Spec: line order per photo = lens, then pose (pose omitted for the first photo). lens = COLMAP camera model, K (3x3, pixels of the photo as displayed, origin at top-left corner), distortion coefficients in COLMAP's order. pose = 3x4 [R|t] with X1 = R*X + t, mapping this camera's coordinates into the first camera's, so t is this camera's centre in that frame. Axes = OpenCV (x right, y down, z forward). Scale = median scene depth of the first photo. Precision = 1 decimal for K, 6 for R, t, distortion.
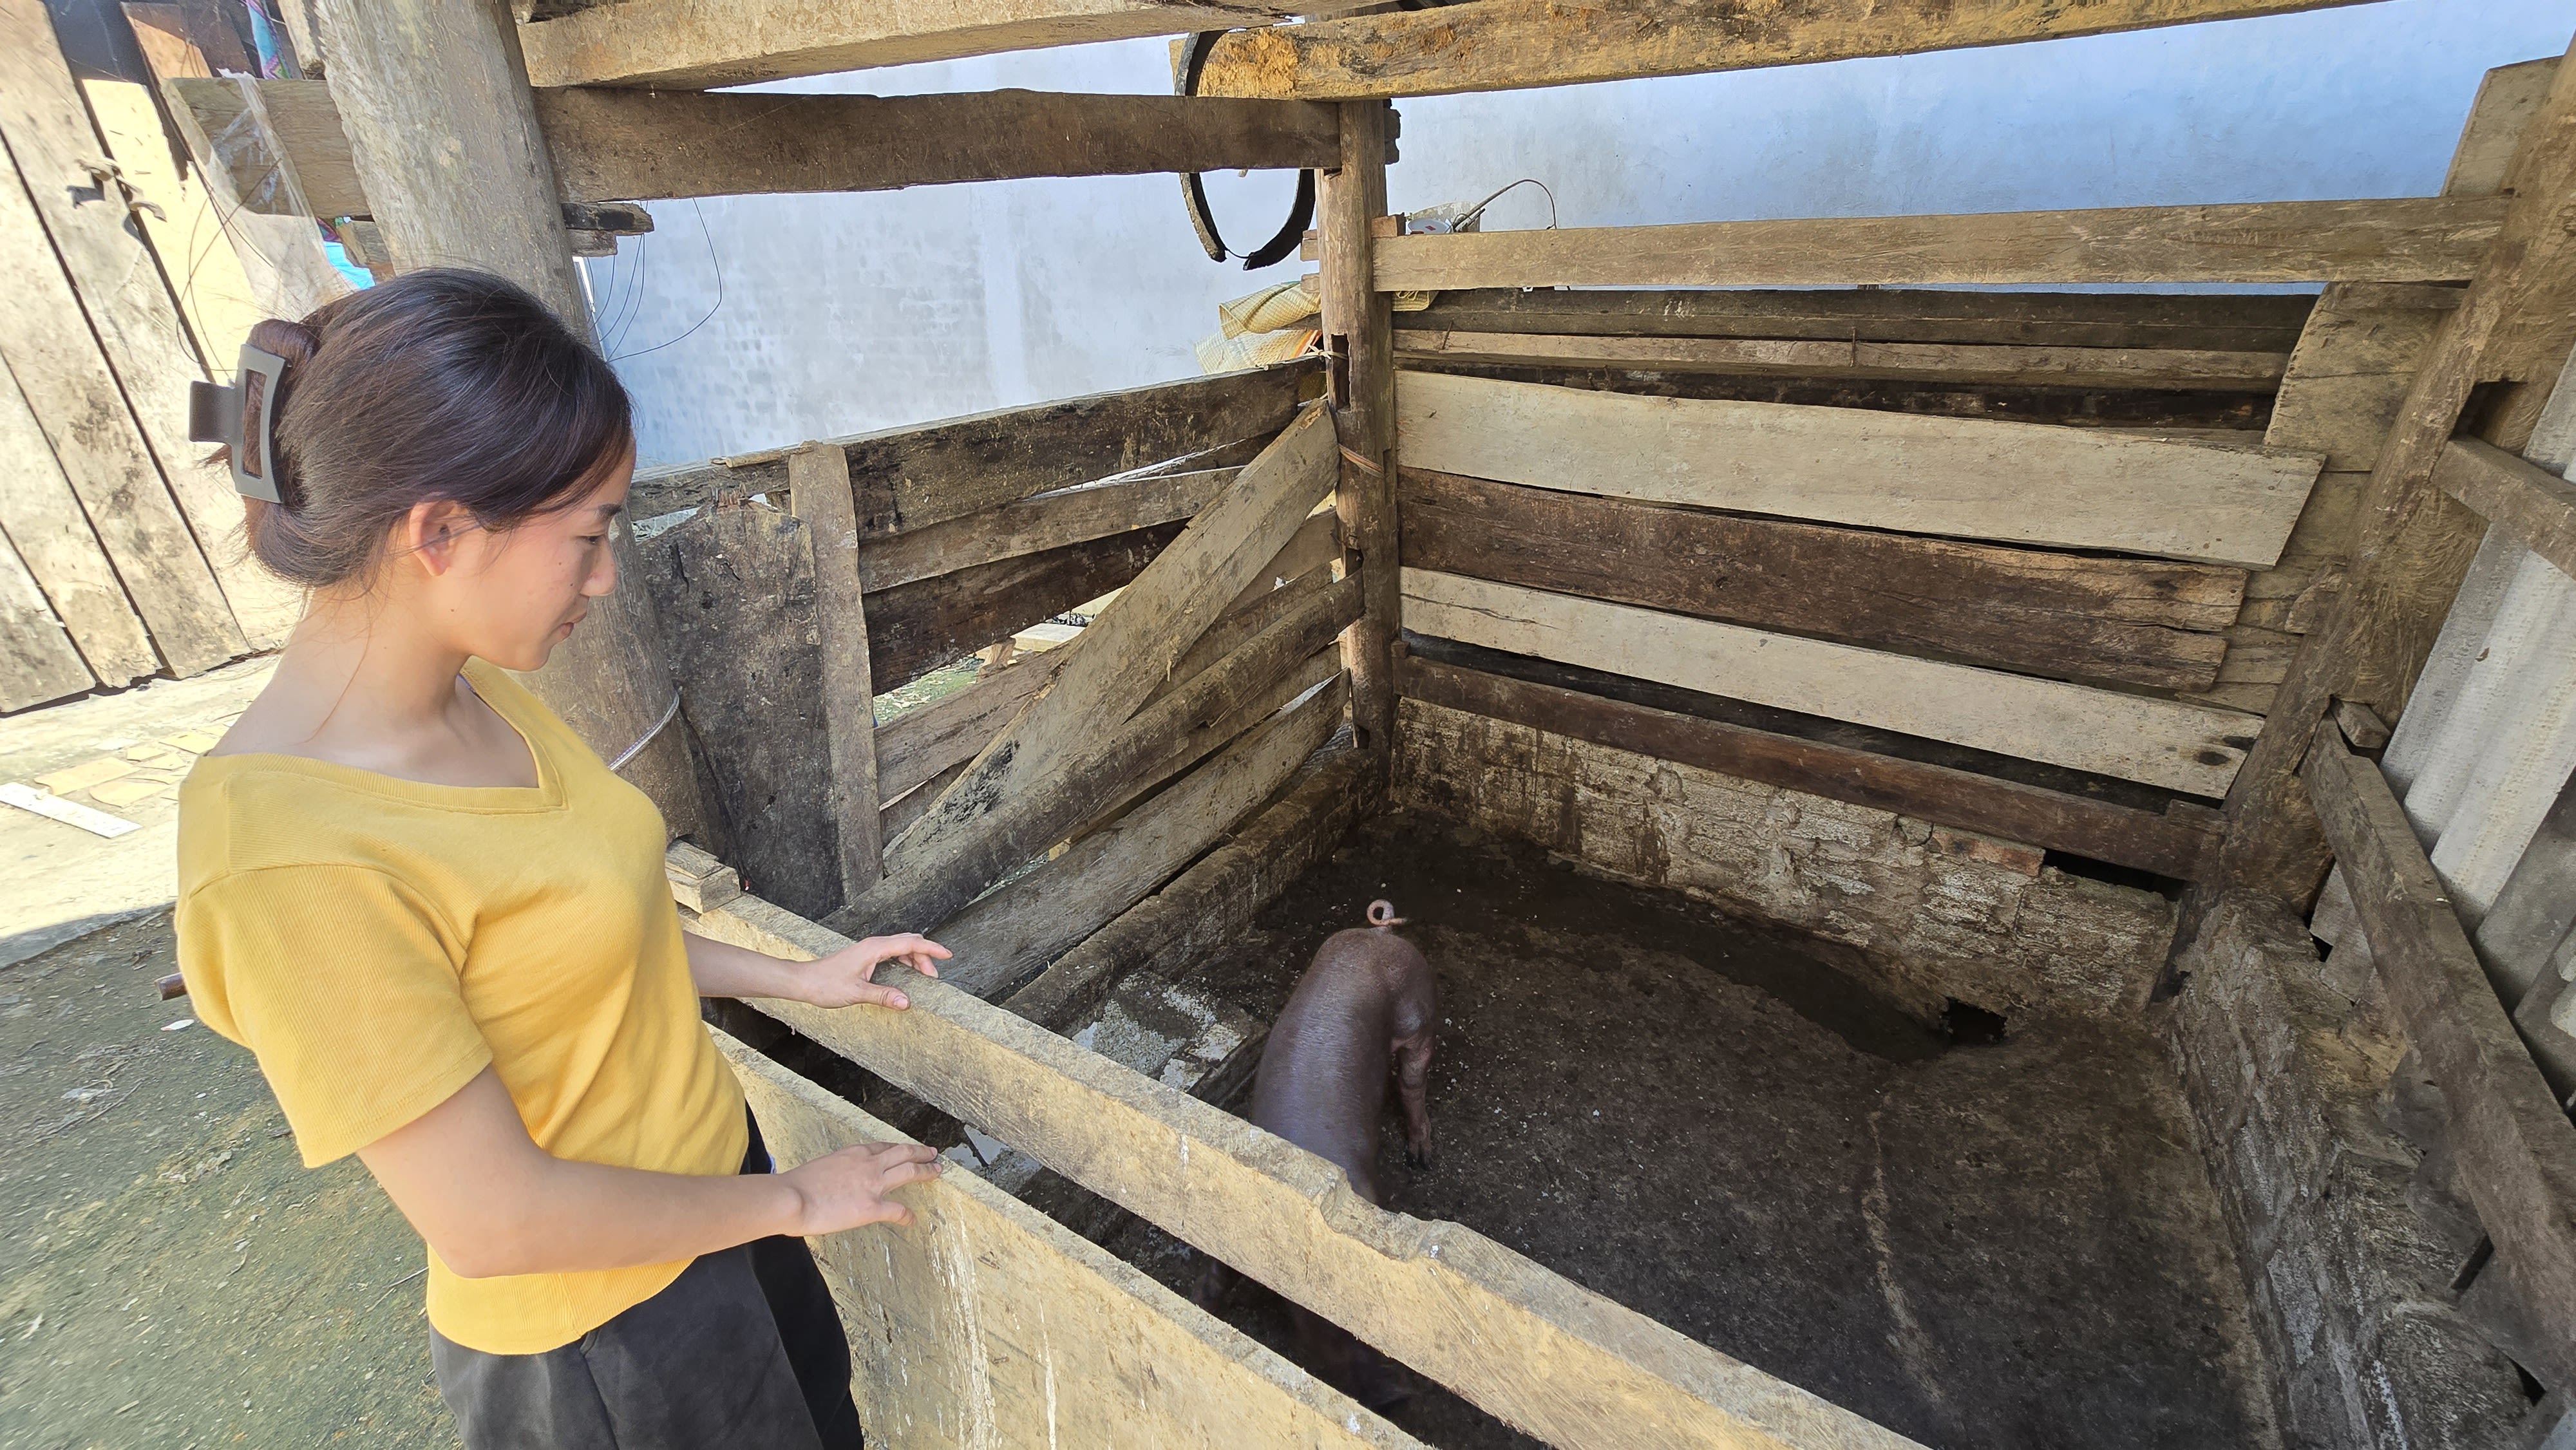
lens RADIAL K [[1071.6, 0, 1286.4], [0, 1071.6, 714.5], [0, 0, 1]] dist [0.011793, -0.003219]
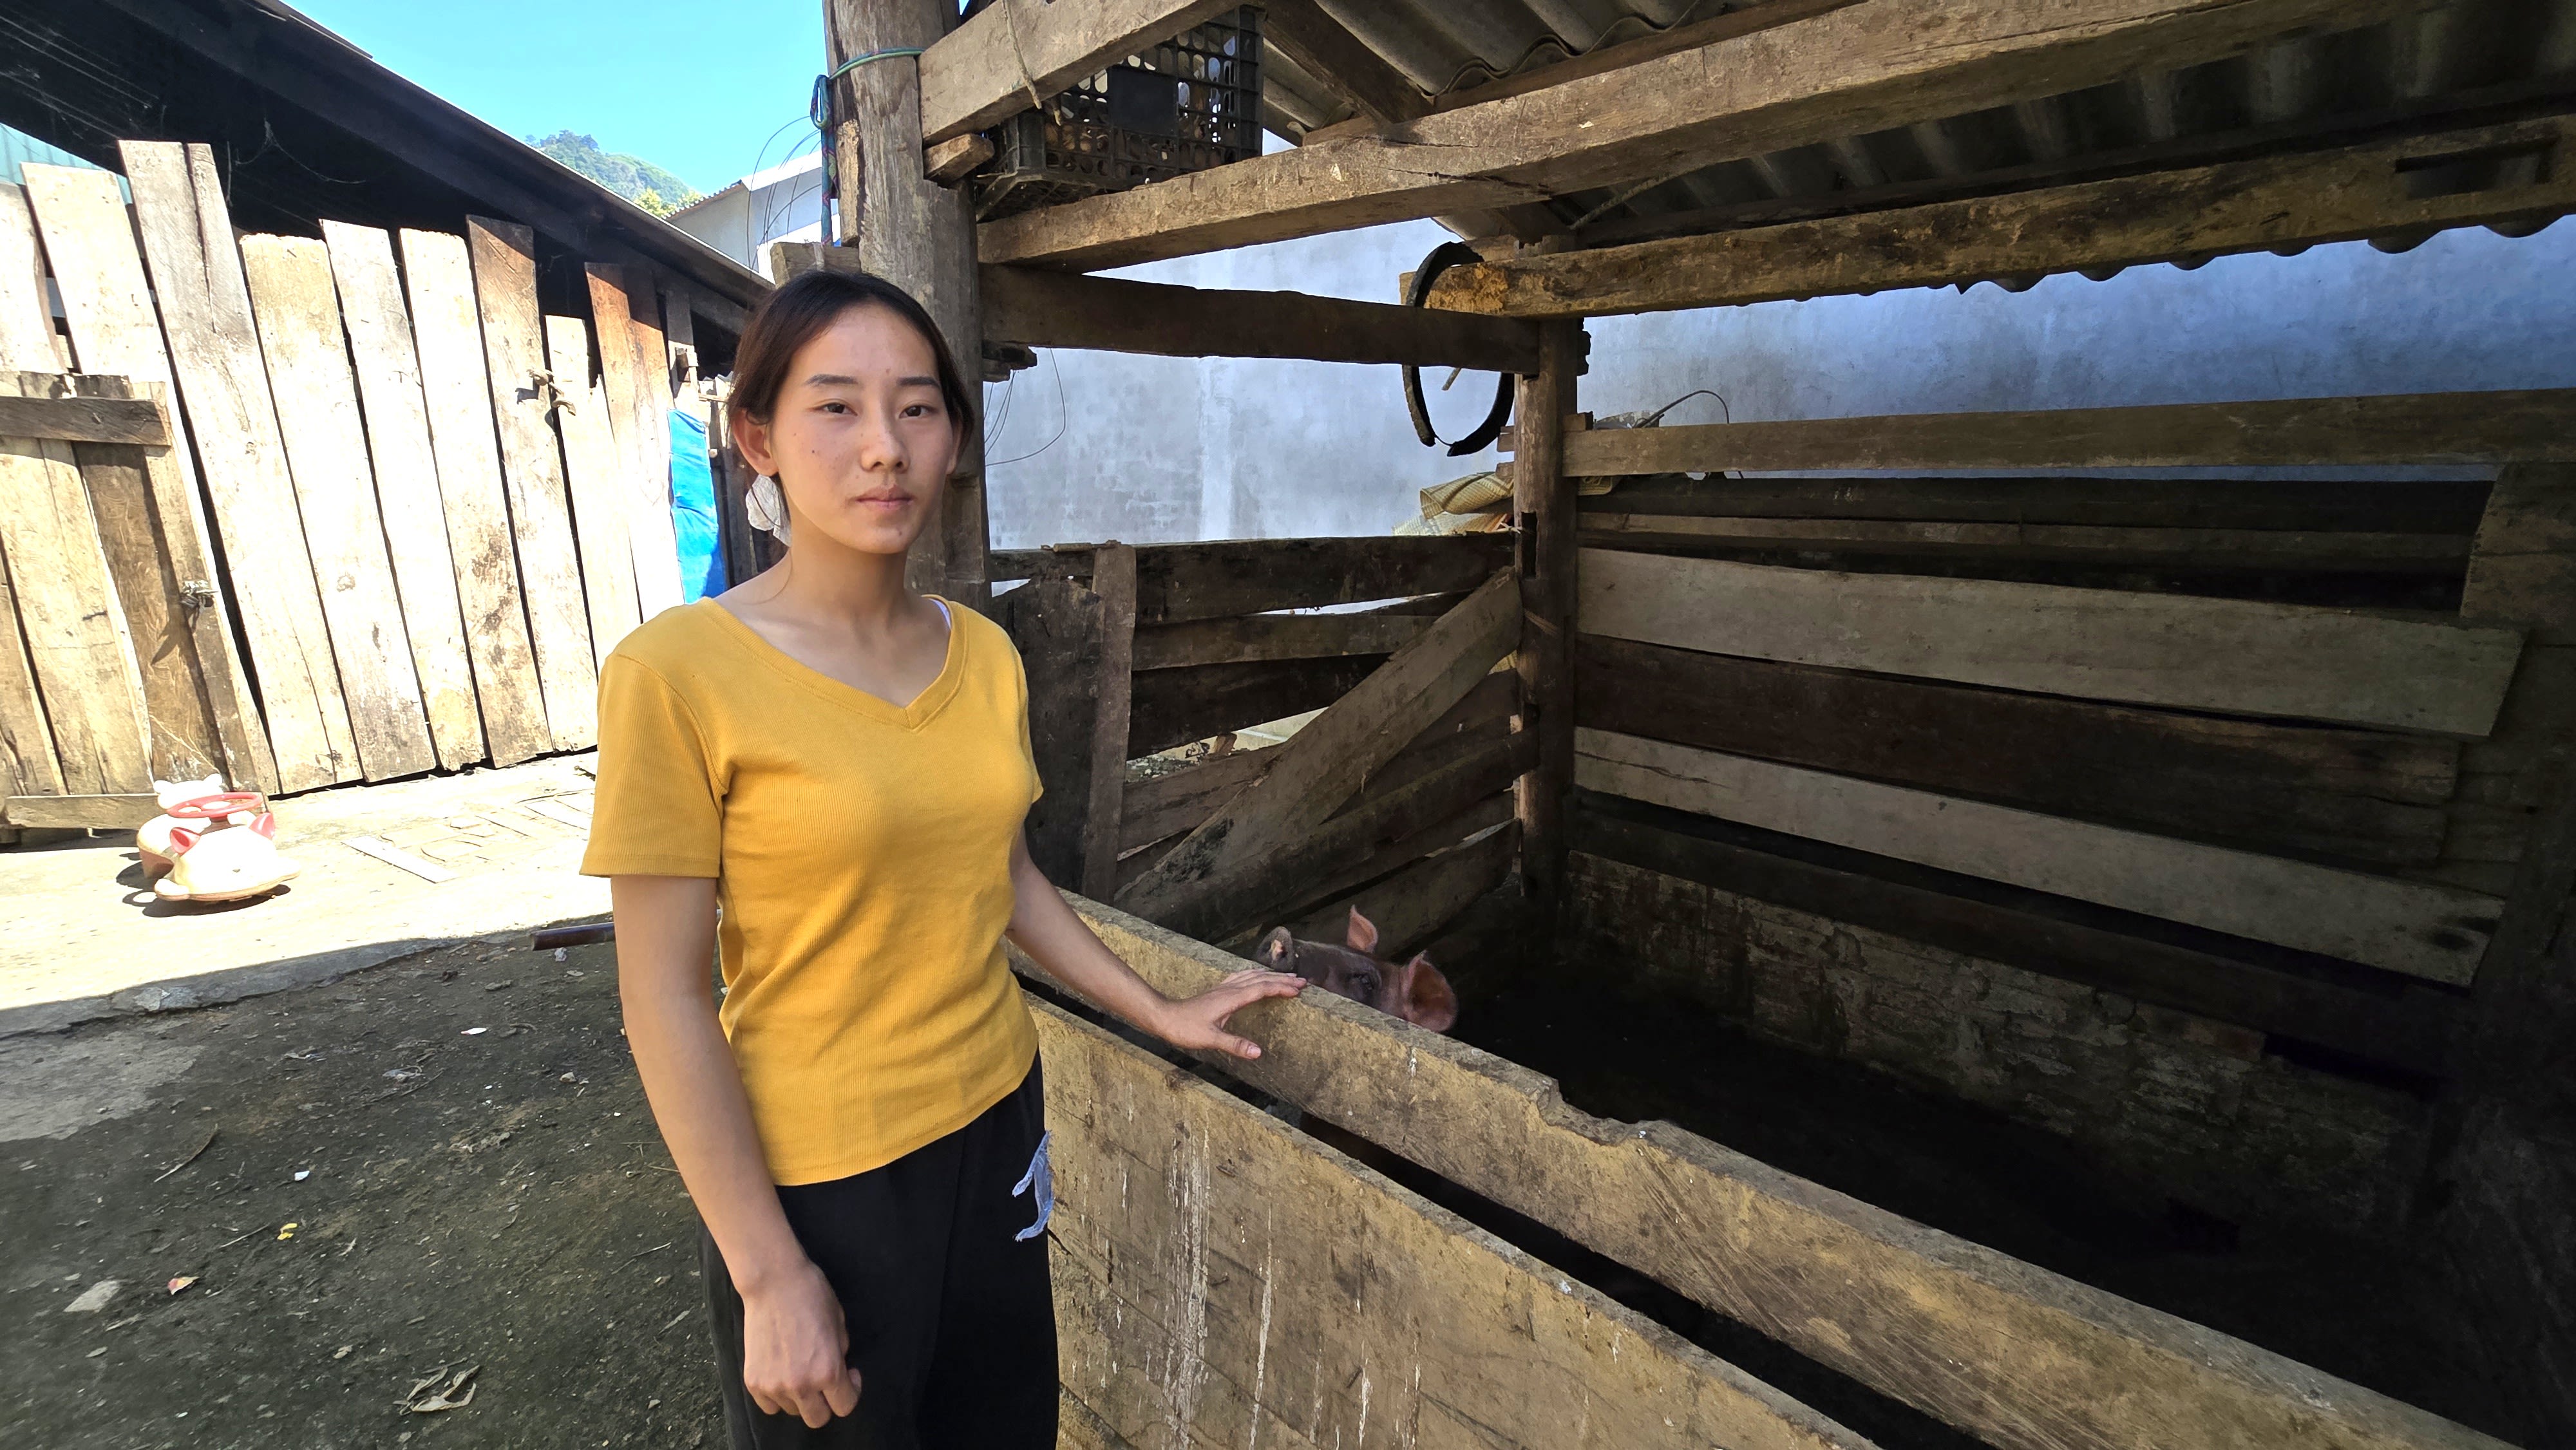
lens RADIAL K [[1064.3, 0, 1293.7], [0, 1064.3, 711.1], [0, 0, 1]] dist [0.000474, 0.004840]
pose [[0.988885, 0.059452, -0.136279, -0.036507], [-0.086261, 0.975956, -0.200172, 0.114992], [0.121102, 0.209703, 0.970237, -0.085978]]
